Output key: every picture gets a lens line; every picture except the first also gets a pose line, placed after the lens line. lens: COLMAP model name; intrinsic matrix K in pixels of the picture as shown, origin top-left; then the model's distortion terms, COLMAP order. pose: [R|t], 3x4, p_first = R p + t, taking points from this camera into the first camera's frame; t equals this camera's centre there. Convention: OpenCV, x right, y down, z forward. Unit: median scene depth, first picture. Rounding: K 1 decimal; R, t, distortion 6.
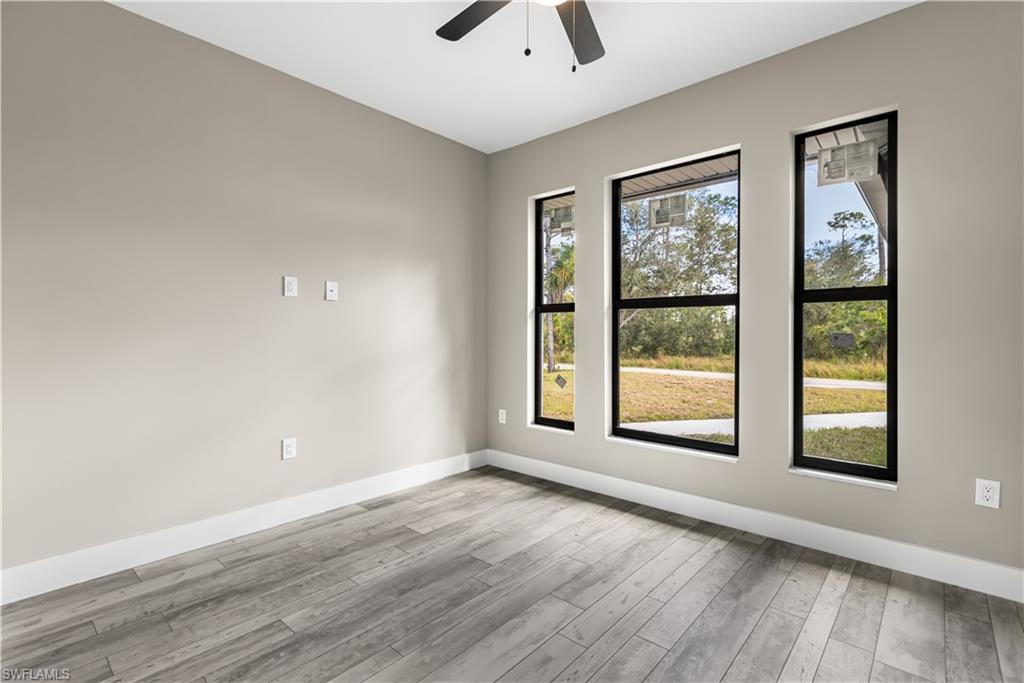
lens RADIAL K [[470.7, 0, 512.0], [0, 470.7, 341.5], [0, 0, 1]] dist [0.003416, -0.000186]
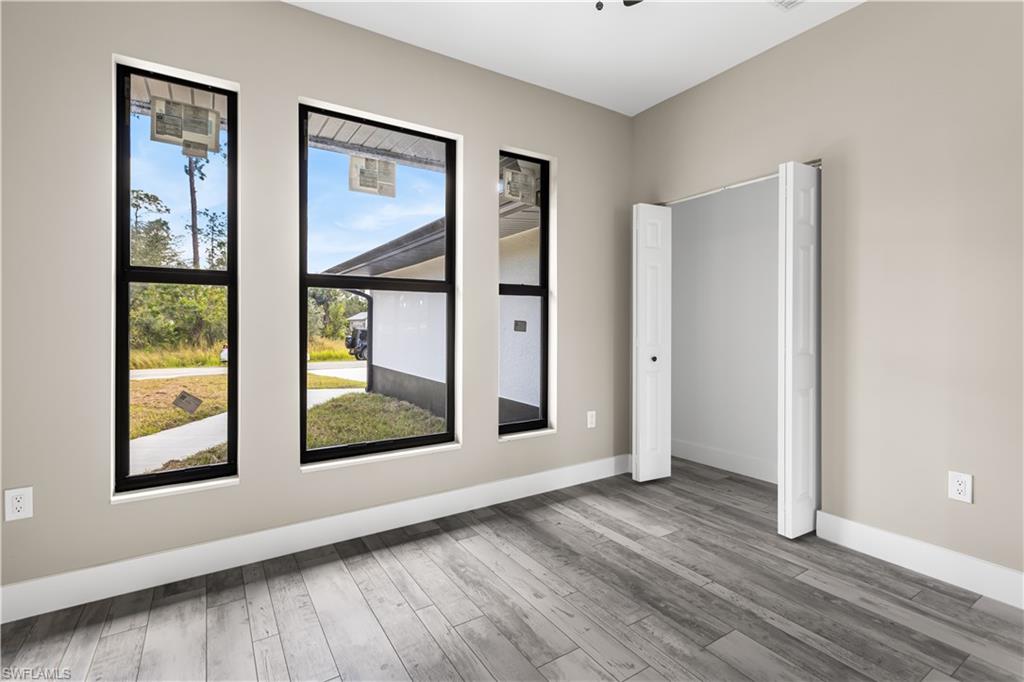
lens RADIAL K [[480.5, 0, 511.9], [0, 480.5, 322.5], [0, 0, 1]] dist [0.004660, 0.000132]
pose [[0.264957, -0.002842, 0.964256, -0.433124], [0.014490, 0.999894, -0.001035, -0.008399], [-0.964151, 0.014246, 0.264970, 0.537047]]
